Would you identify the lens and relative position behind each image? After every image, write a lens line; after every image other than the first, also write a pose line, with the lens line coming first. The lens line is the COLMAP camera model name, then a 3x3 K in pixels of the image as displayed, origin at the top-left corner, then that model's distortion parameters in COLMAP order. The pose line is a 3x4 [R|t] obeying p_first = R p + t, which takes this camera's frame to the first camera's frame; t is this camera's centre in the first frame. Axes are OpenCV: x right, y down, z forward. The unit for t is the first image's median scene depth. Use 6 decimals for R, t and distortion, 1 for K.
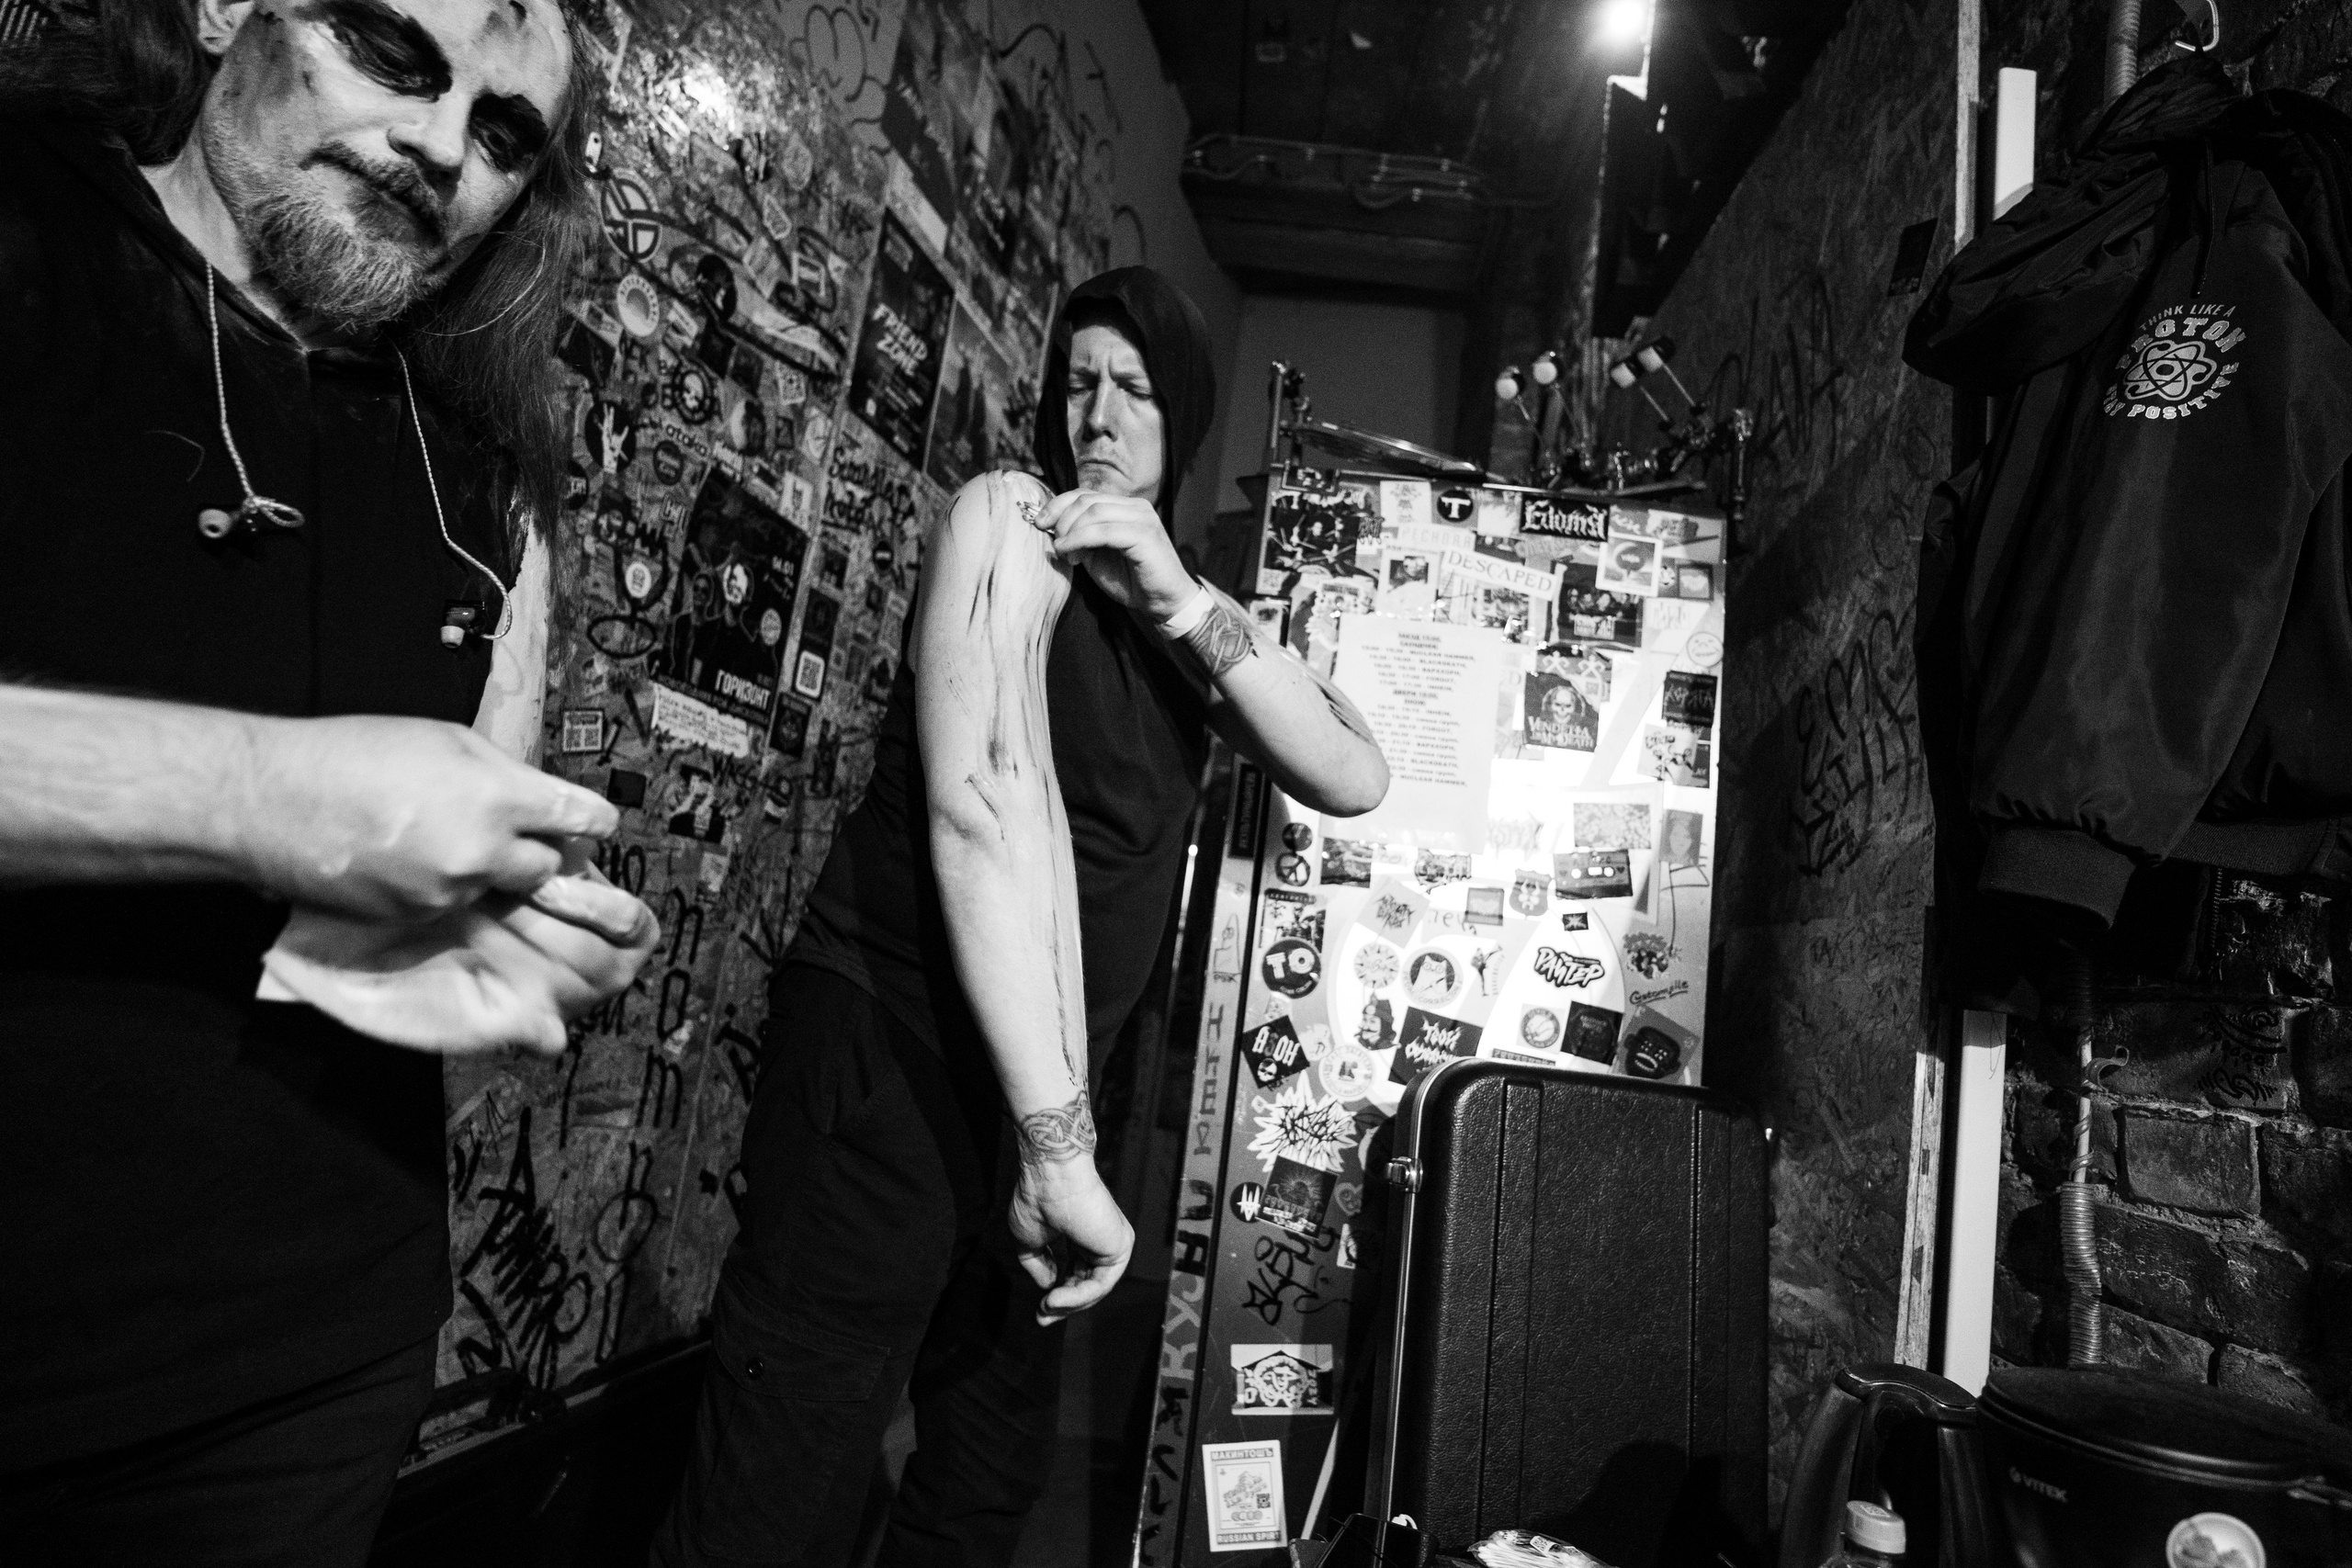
lens RADIAL K [[1163.2, 0, 1168.6], [0, 1163.2, 776.8], [0, 0, 1]] dist [-0.069383, 0.032206]
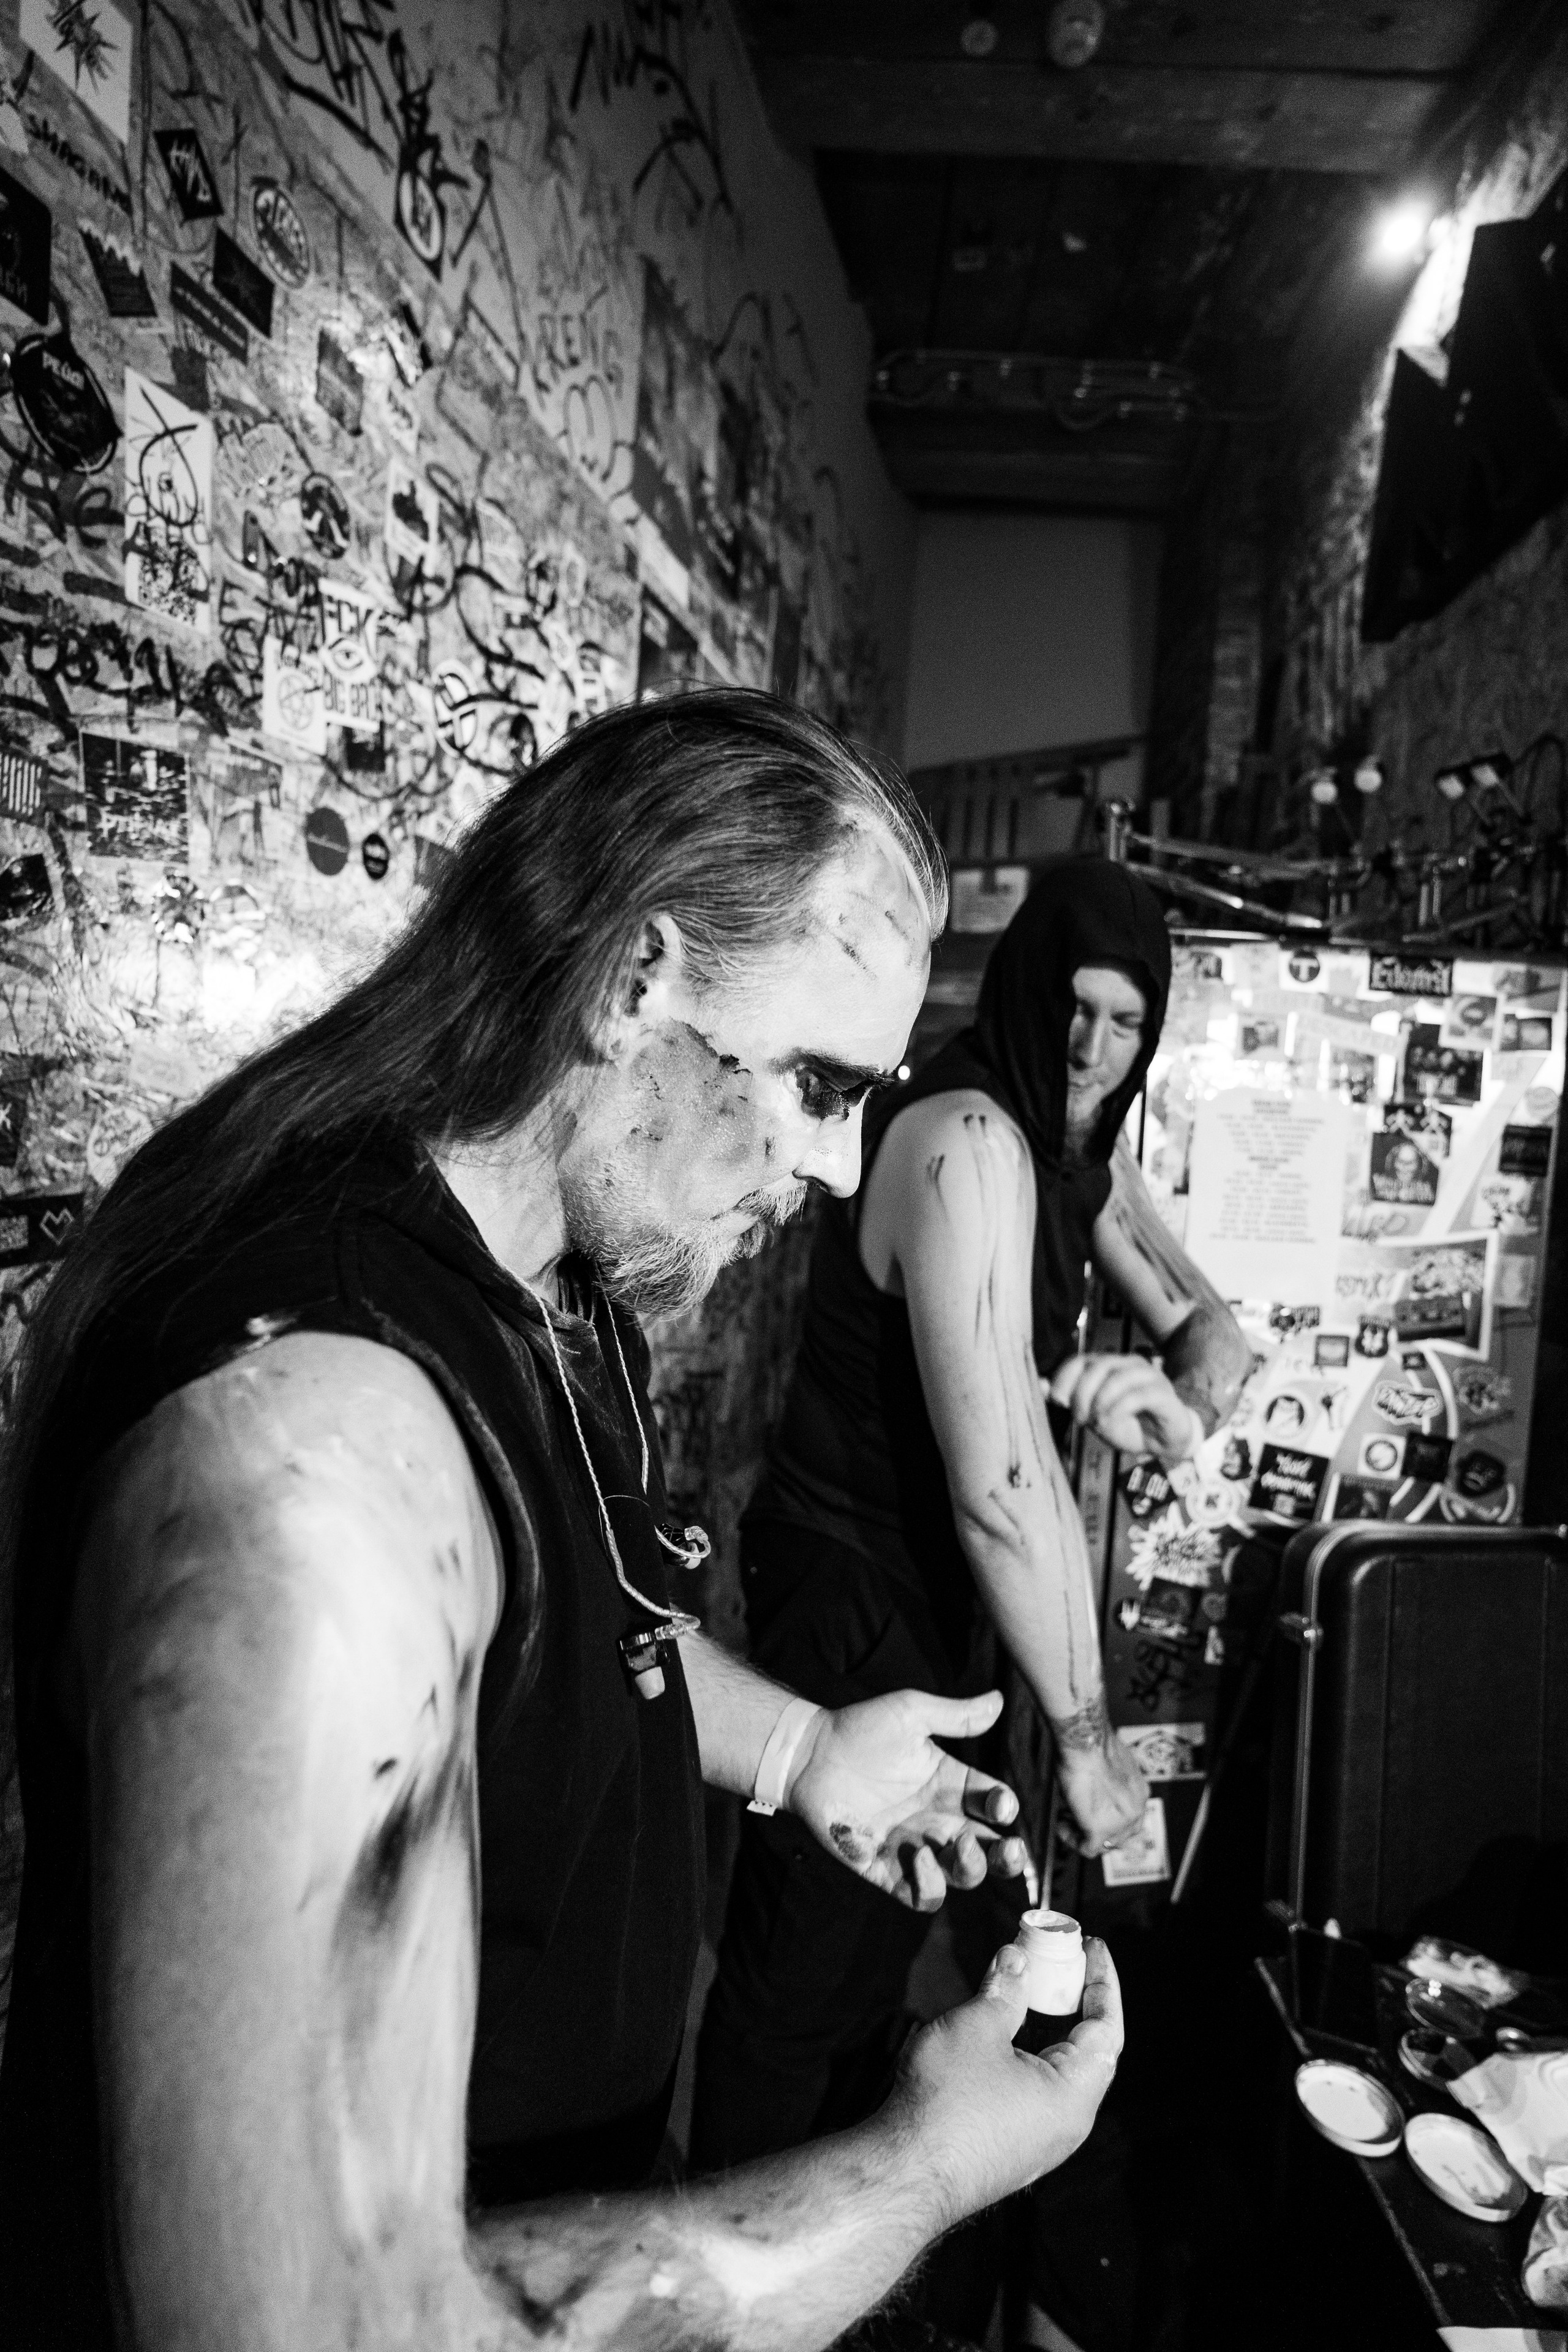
lens RADIAL K [[1163.3, 0, 776.3], [0, 1163.3, 1173.3], [0, 0, 1]] dist [-0.069383, 0.032206]
pose [[0.997767, -0.064393, -0.017755, -0.219042], [0.066675, 0.976109, 0.206799, -0.304639], [0.004014, -0.207521, 0.978222, -0.038579]]
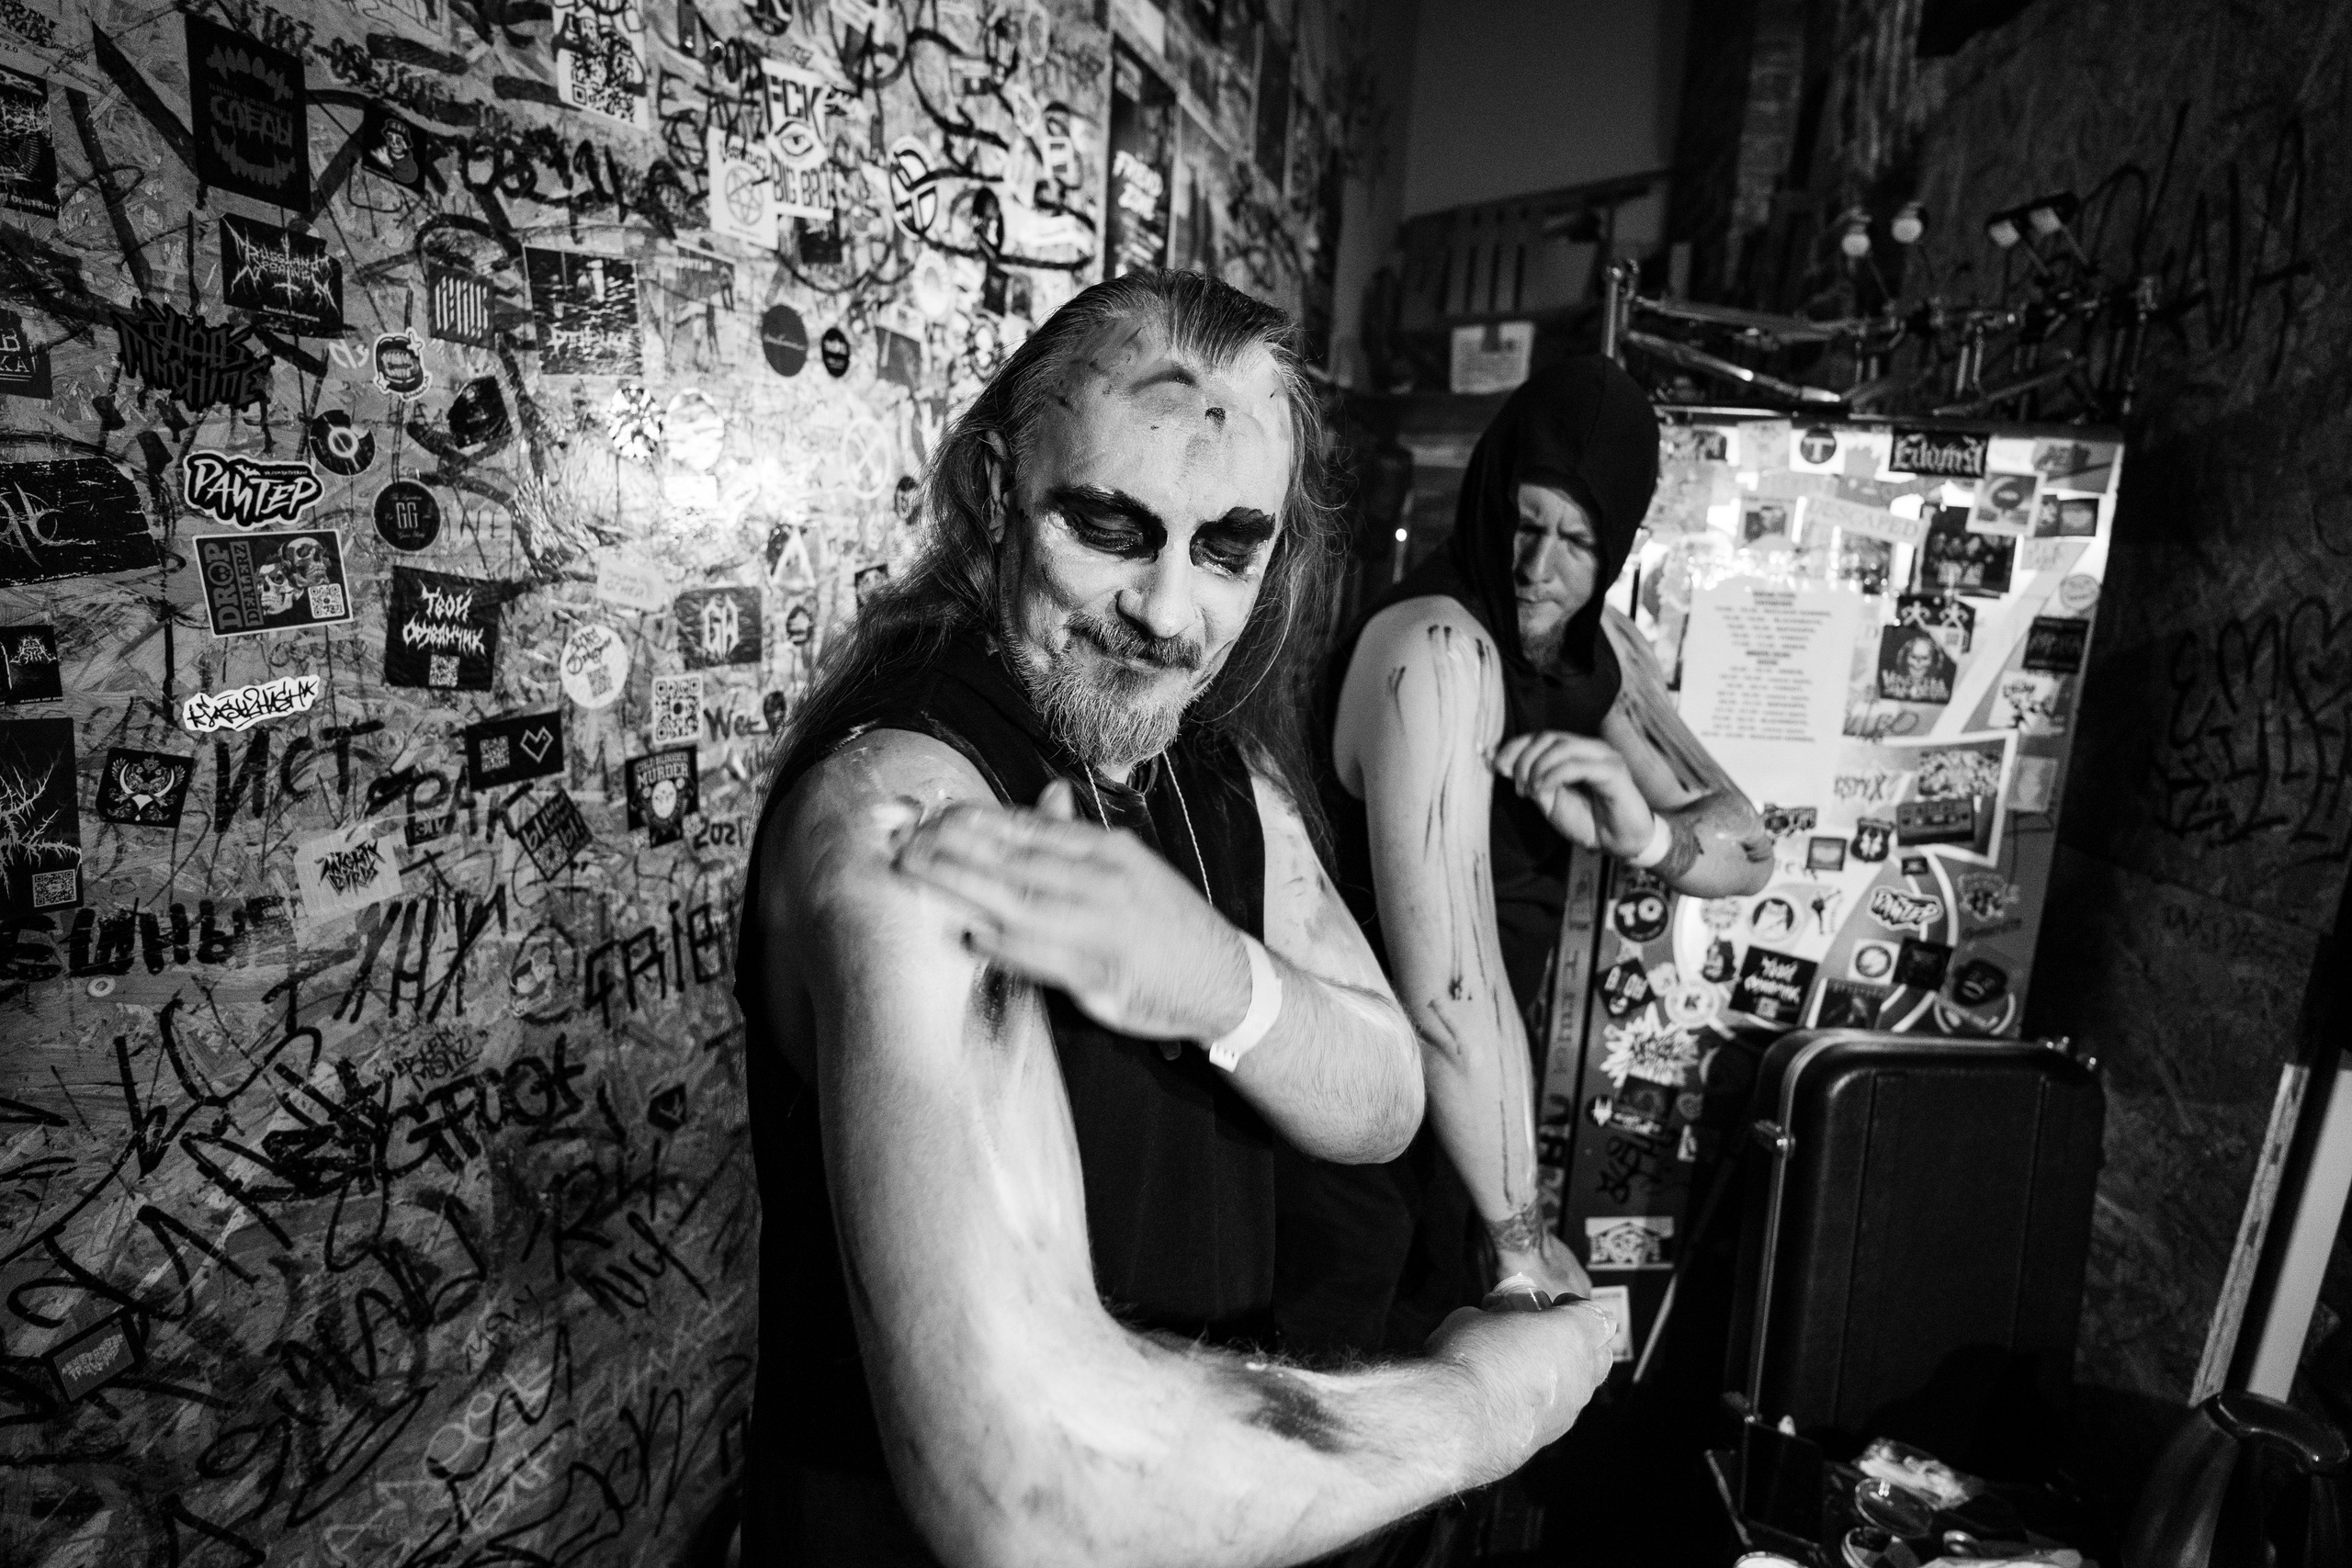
lens RADIAL K [[1163.2, 0, 1175.3], [0, 1163.2, 776.4], [0, 0, 1]] dist [-0.069383, 0.032206]
pose [[0.991844, -0.057517, -0.113744, -0.191068], [0.091152, 0.943843, 0.317571, -0.331148], [0.089091, -0.325349, 0.941388, -0.019221]]
